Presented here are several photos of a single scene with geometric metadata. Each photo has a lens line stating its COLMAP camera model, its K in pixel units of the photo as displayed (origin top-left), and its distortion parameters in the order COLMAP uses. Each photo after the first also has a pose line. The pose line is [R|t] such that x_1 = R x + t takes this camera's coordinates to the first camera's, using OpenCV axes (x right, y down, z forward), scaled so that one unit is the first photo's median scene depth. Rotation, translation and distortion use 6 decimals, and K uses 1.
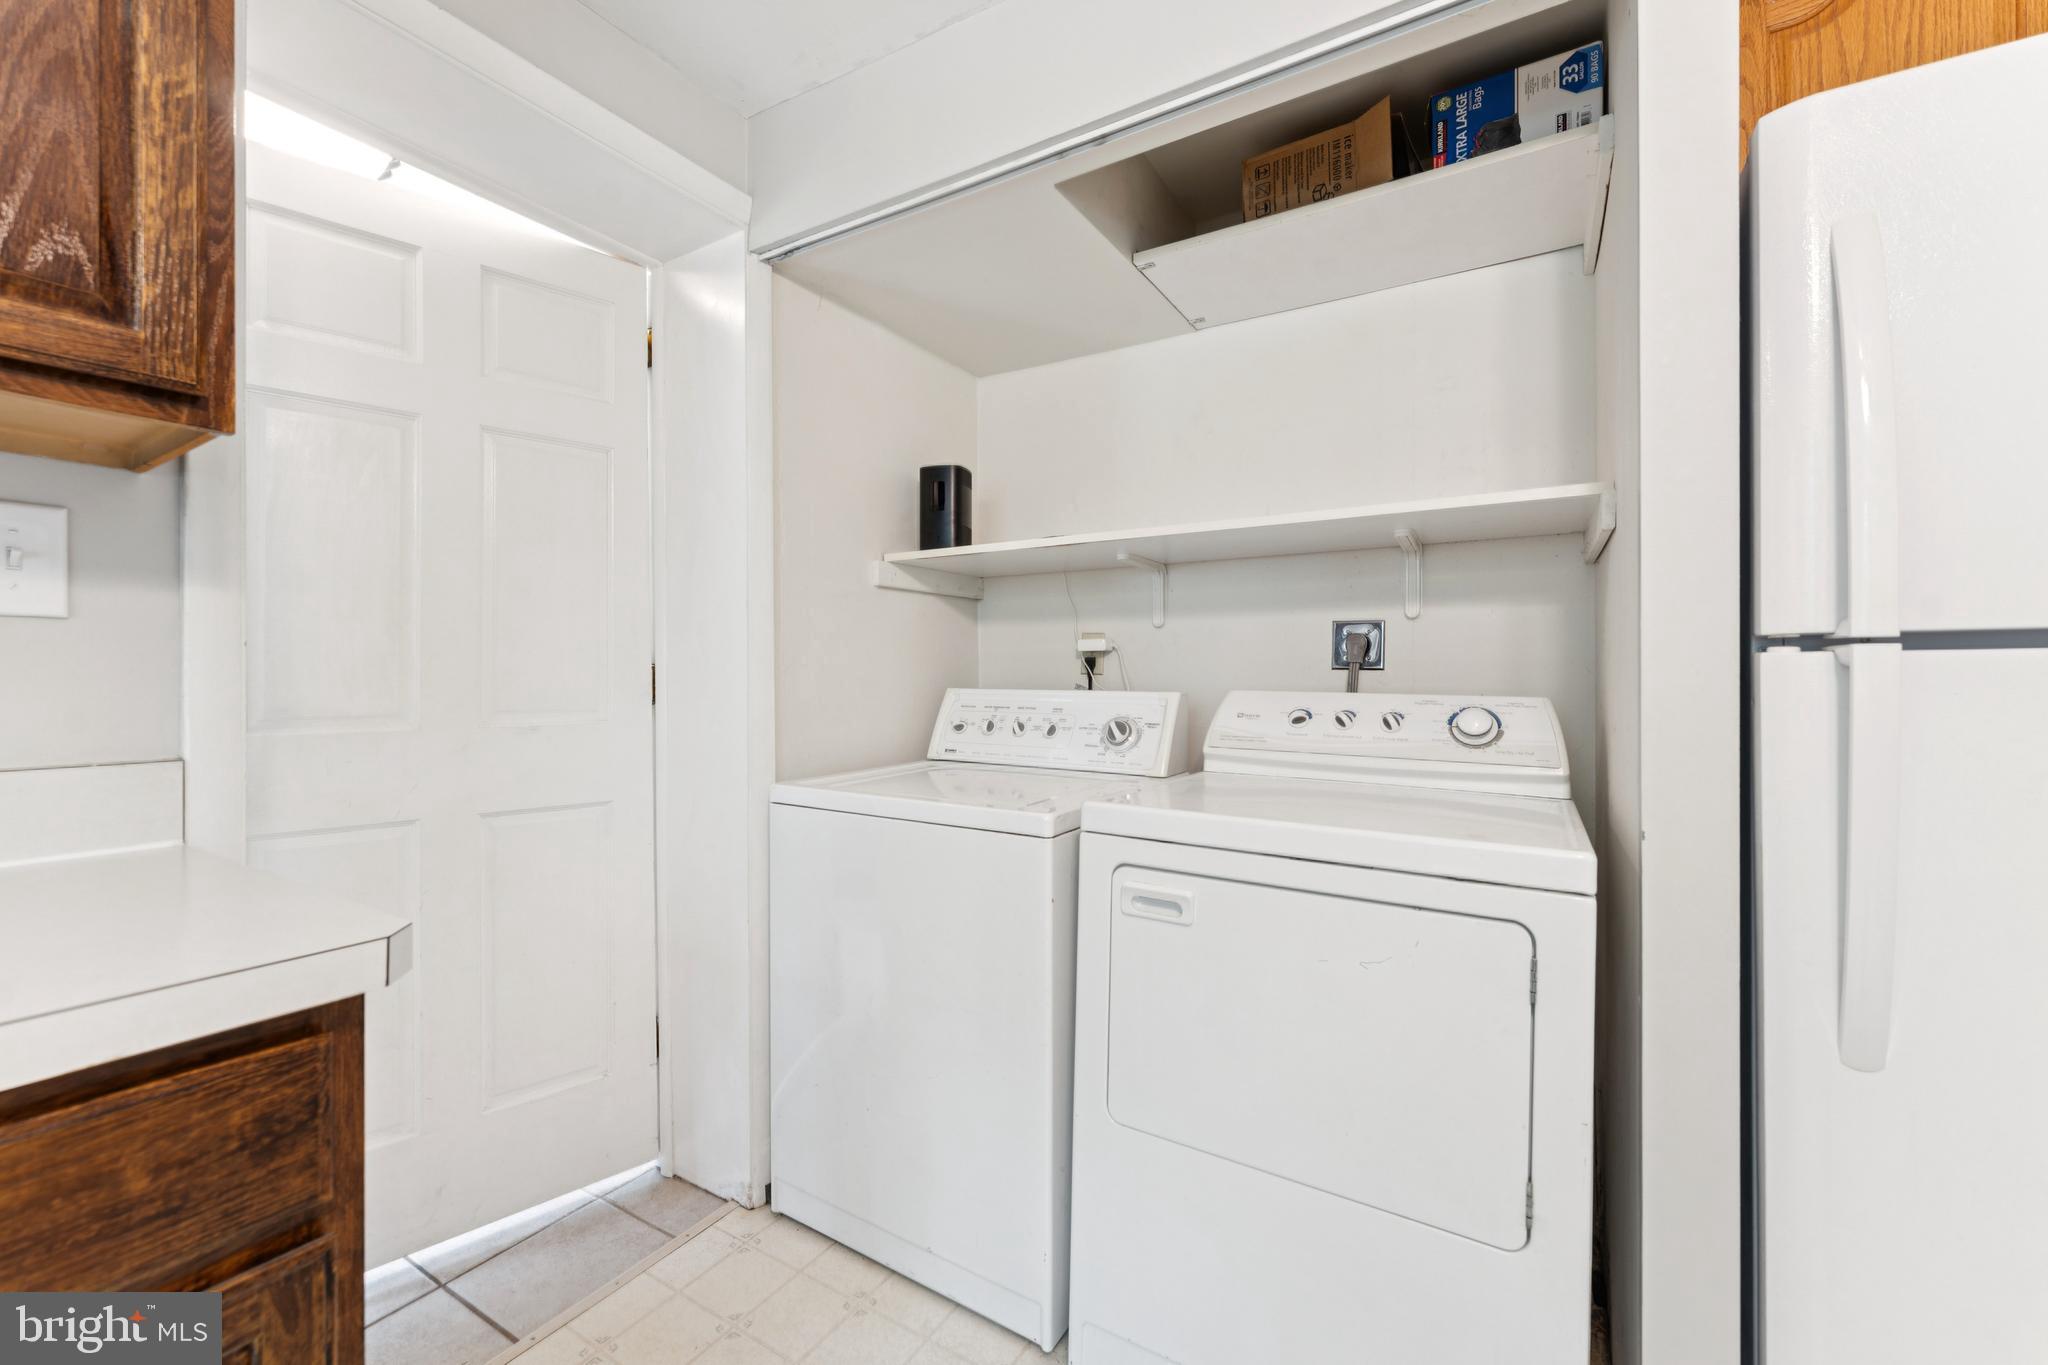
lens RADIAL K [[834.5, 0, 1021.8], [0, 834.5, 678.9], [0, 0, 1]] dist [-0.000068, -0.000123]
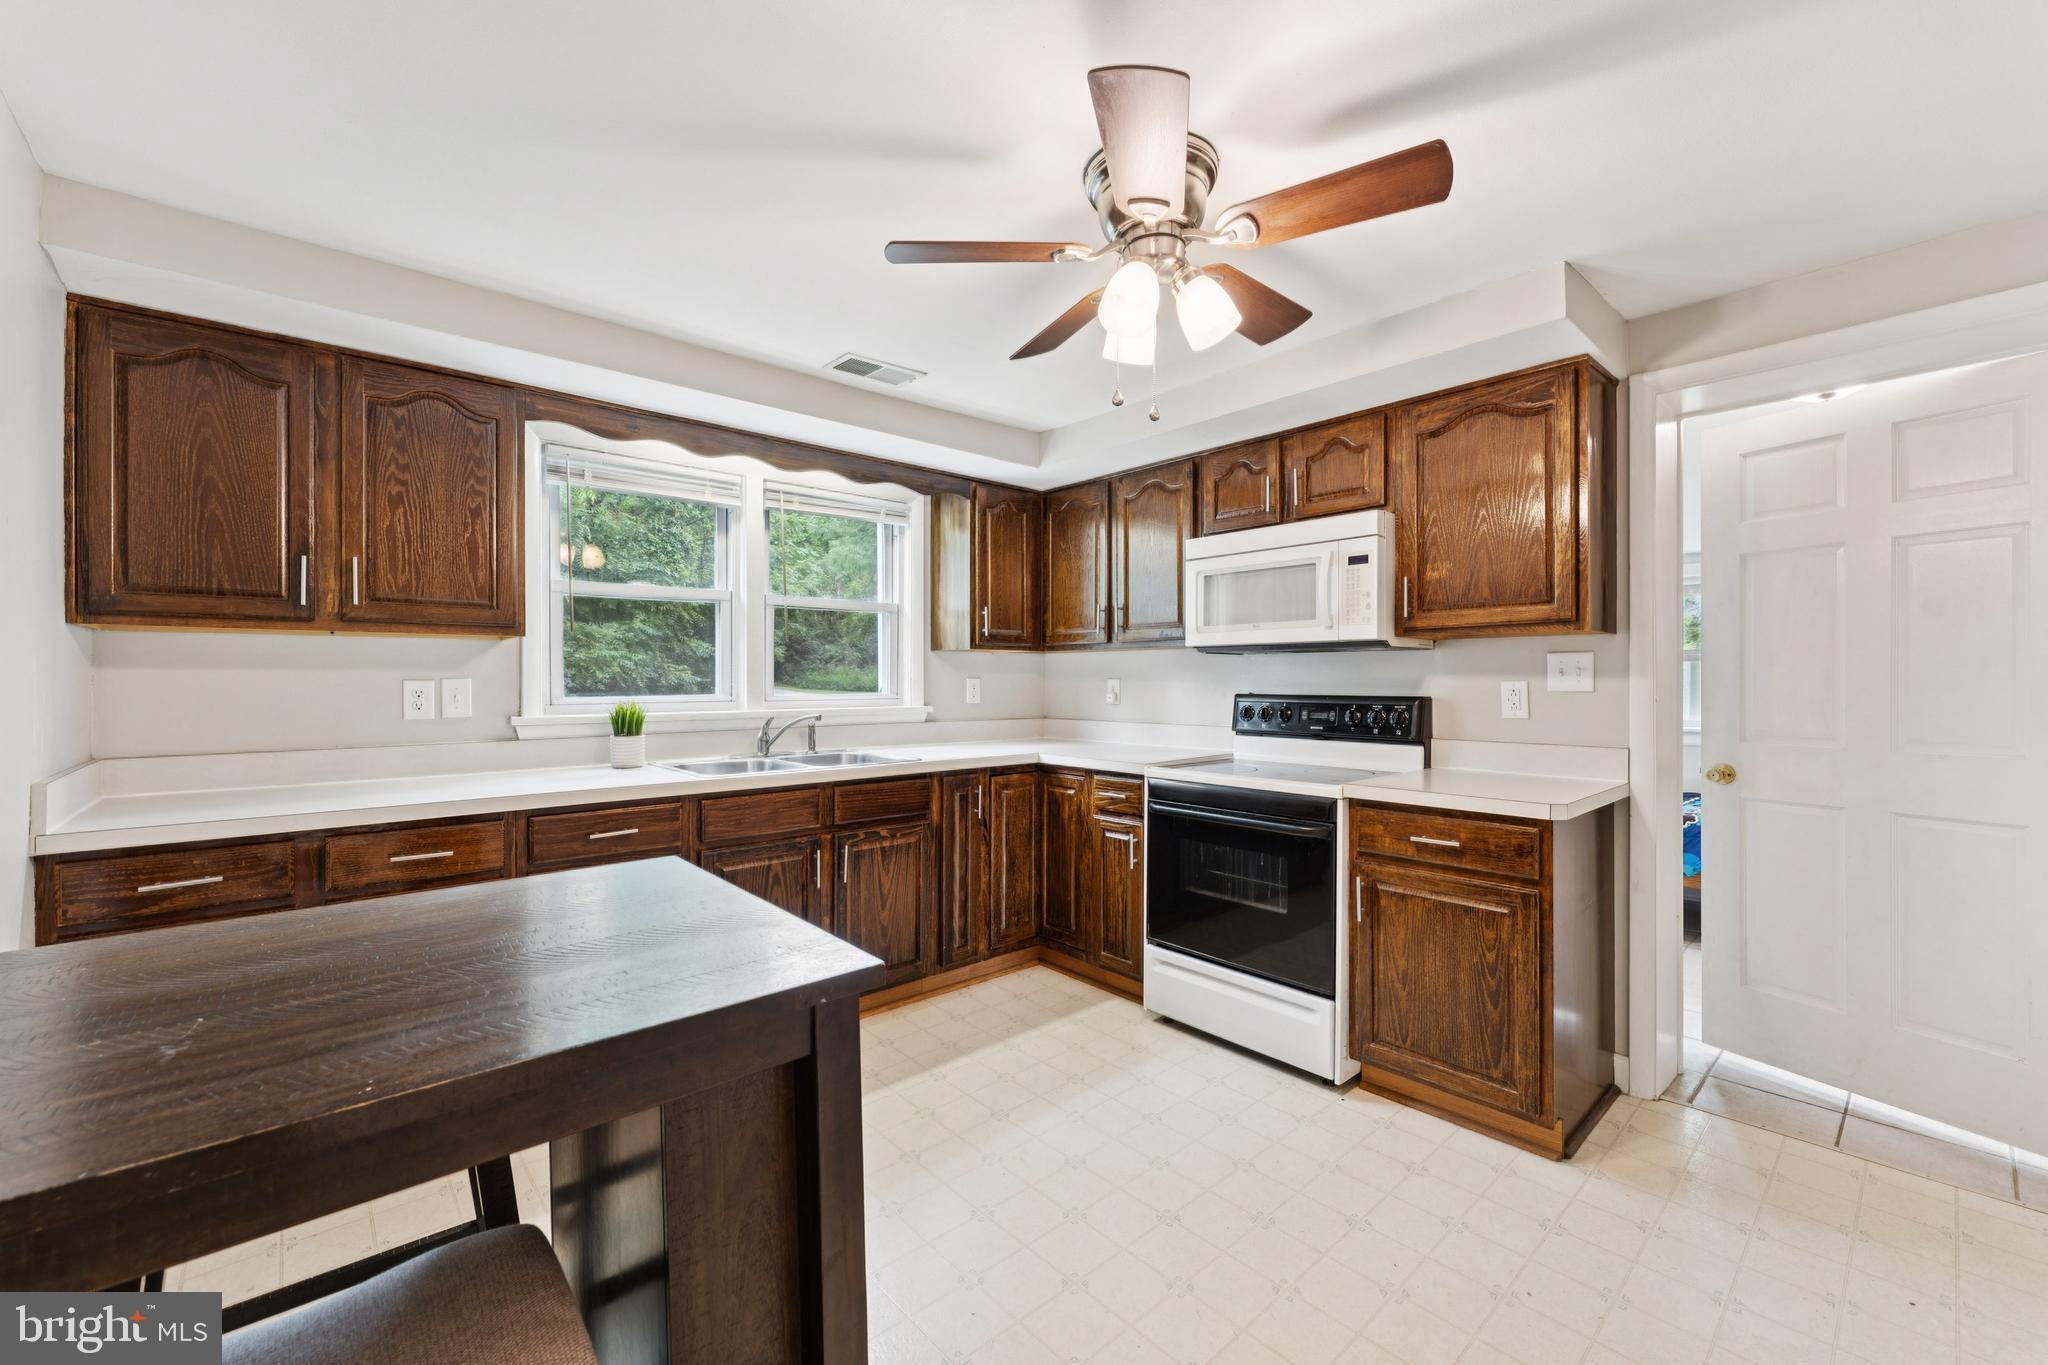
lens RADIAL K [[834.5, 0, 1020.8], [0, 834.5, 680.6], [0, 0, 1]] dist [-0.000068, -0.000123]
pose [[-0.291680, 0.003018, -0.956511, 2.032039], [0.001156, 0.999995, 0.002803, -0.120972], [0.956515, -0.000288, -0.291682, 0.006094]]
